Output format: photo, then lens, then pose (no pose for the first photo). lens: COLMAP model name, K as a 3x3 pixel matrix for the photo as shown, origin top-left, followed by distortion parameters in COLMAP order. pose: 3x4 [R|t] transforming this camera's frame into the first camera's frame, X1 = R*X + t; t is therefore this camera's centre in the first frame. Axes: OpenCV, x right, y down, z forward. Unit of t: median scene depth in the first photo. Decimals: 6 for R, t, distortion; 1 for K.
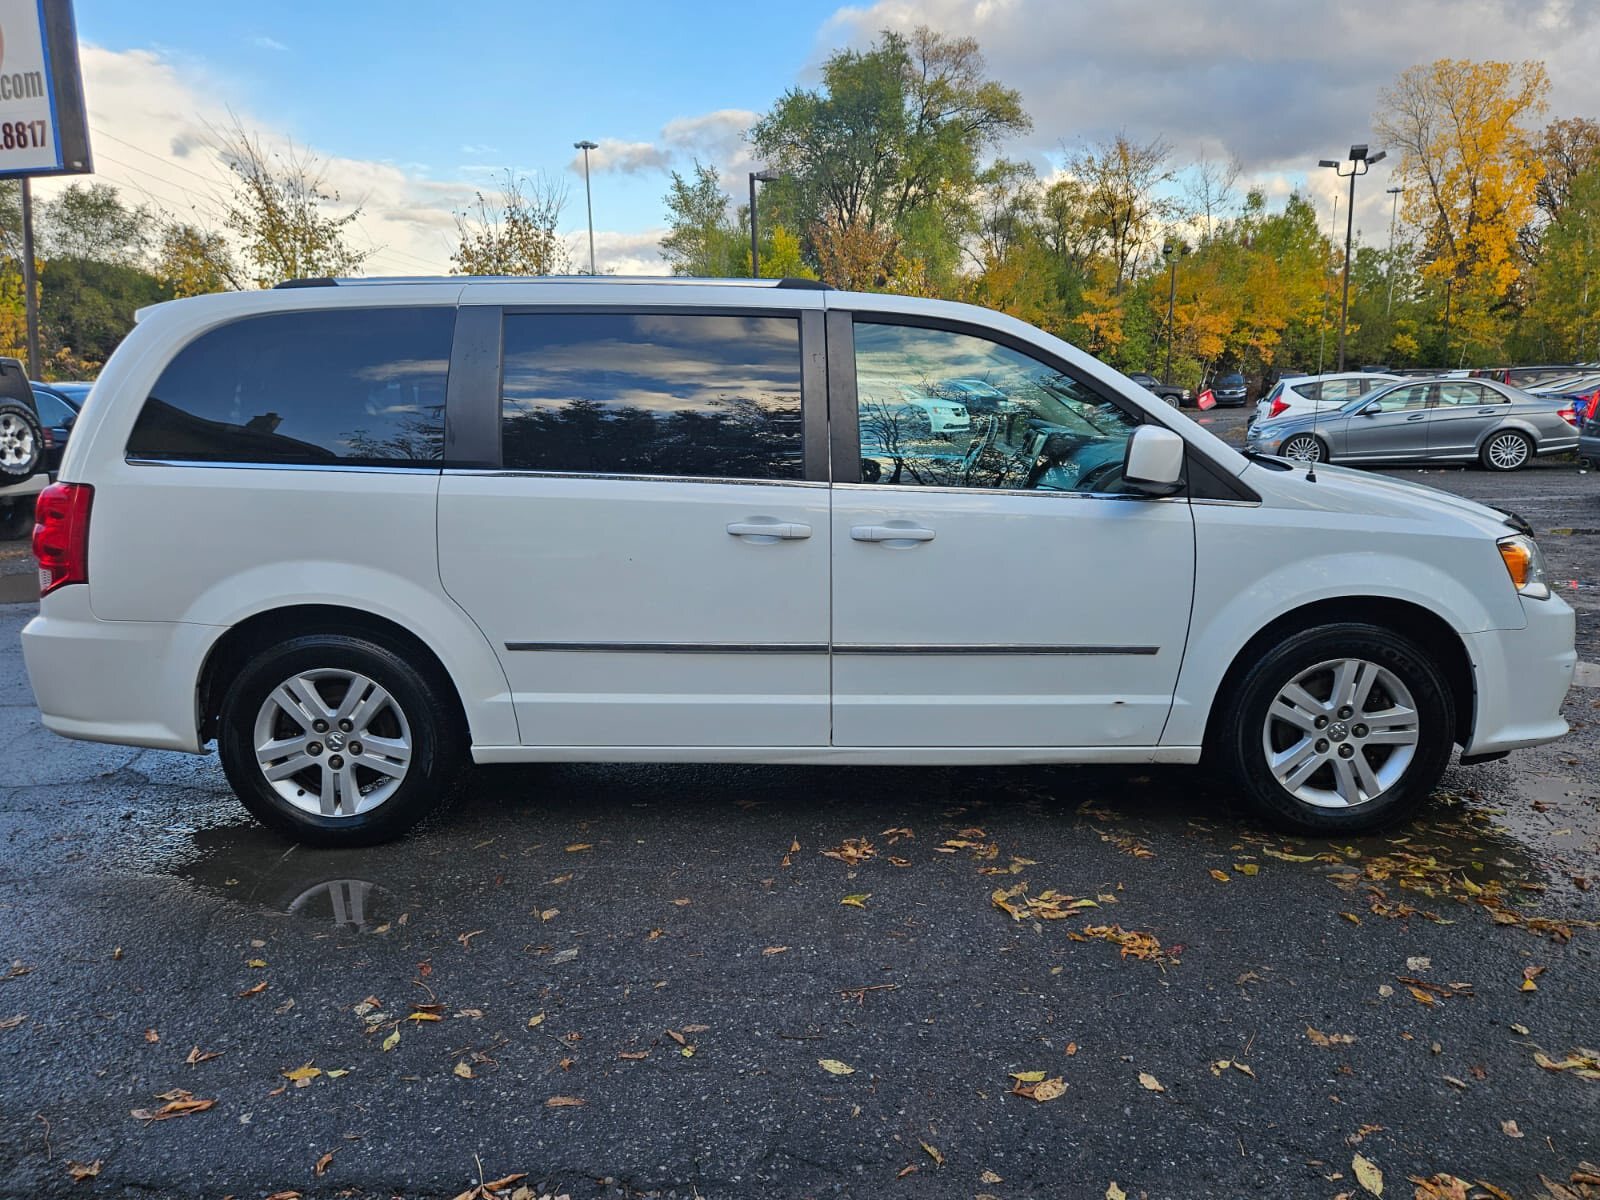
lens RADIAL K [[1227.2, 0, 800.0], [0, 1227.2, 600.0], [0, 0, 1]] dist [0.010757, -0.005362]
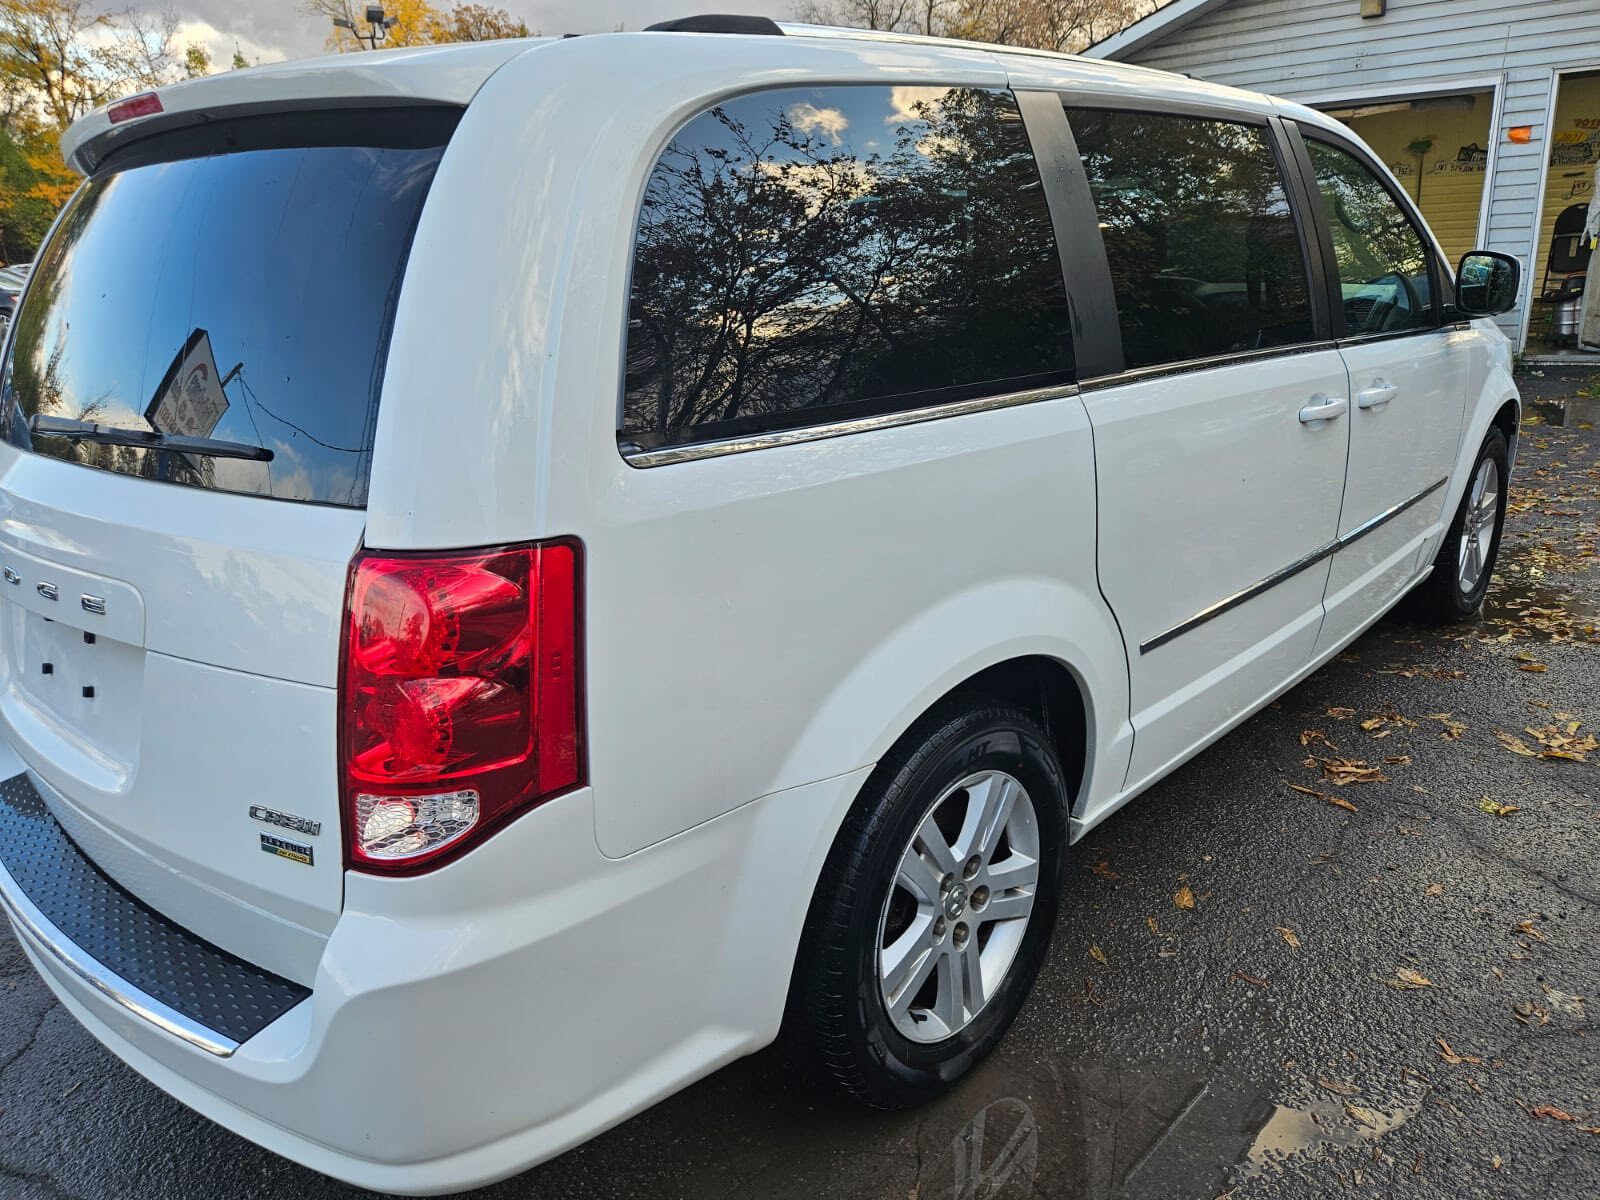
lens RADIAL K [[1227.2, 0, 800.0], [0, 1227.2, 600.0], [0, 0, 1]] dist [0.010757, -0.005362]
pose [[0.647718, -0.234670, 0.724839, -0.134624], [0.168982, 0.971936, 0.163665, -0.020113], [-0.742904, 0.016476, 0.669195, 0.115825]]
